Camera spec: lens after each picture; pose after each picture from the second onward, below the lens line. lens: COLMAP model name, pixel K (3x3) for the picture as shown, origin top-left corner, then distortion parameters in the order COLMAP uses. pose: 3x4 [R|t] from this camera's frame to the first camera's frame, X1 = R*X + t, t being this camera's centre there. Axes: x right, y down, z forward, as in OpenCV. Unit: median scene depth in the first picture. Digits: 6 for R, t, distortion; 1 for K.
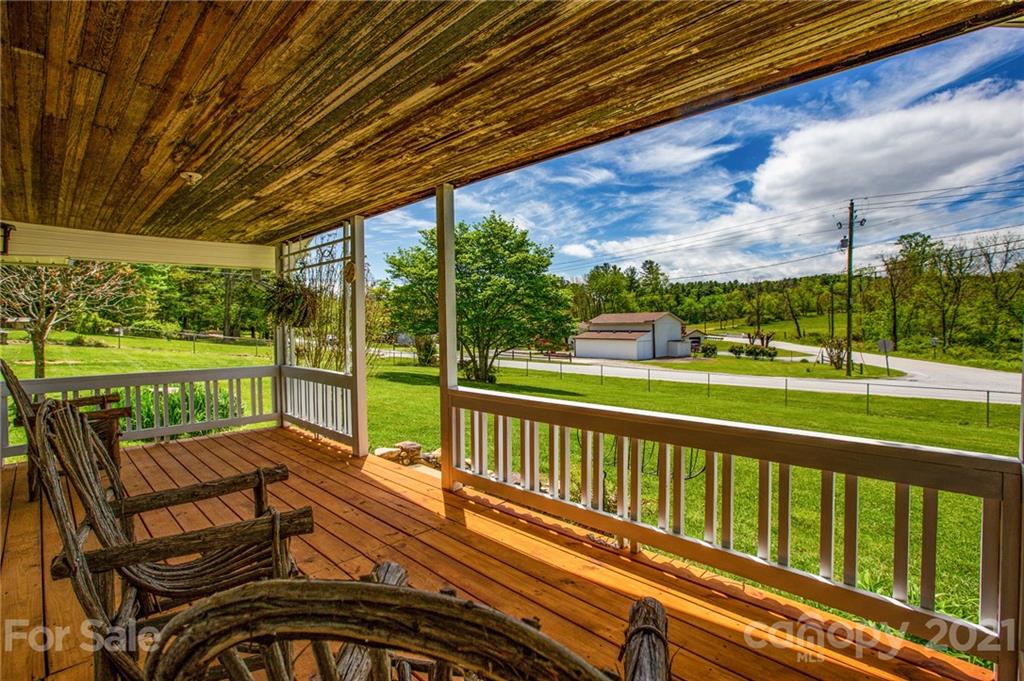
lens RADIAL K [[467.1, 0, 508.7], [0, 467.1, 337.8], [0, 0, 1]] dist [-0.028246, 0.000343]
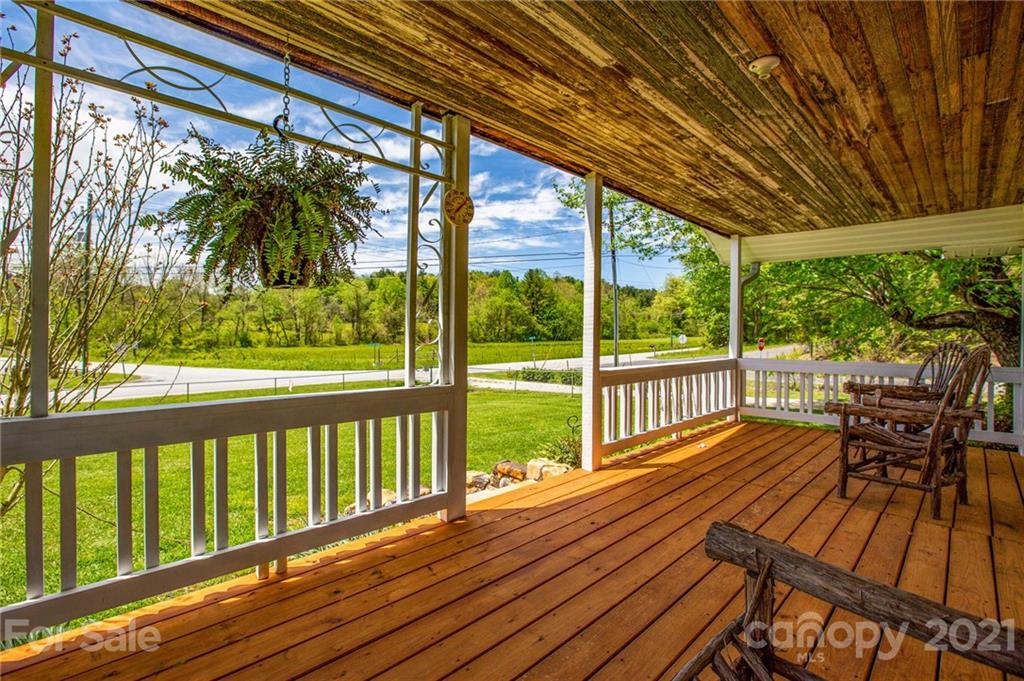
lens RADIAL K [[467.1, 0, 507.2], [0, 467.1, 334.2], [0, 0, 1]] dist [-0.028246, 0.000343]
pose [[0.023102, 0.003462, 0.999727, -1.611529], [0.015112, 0.999879, -0.003811, 0.037686], [-0.999619, 0.015196, 0.023047, 1.613039]]
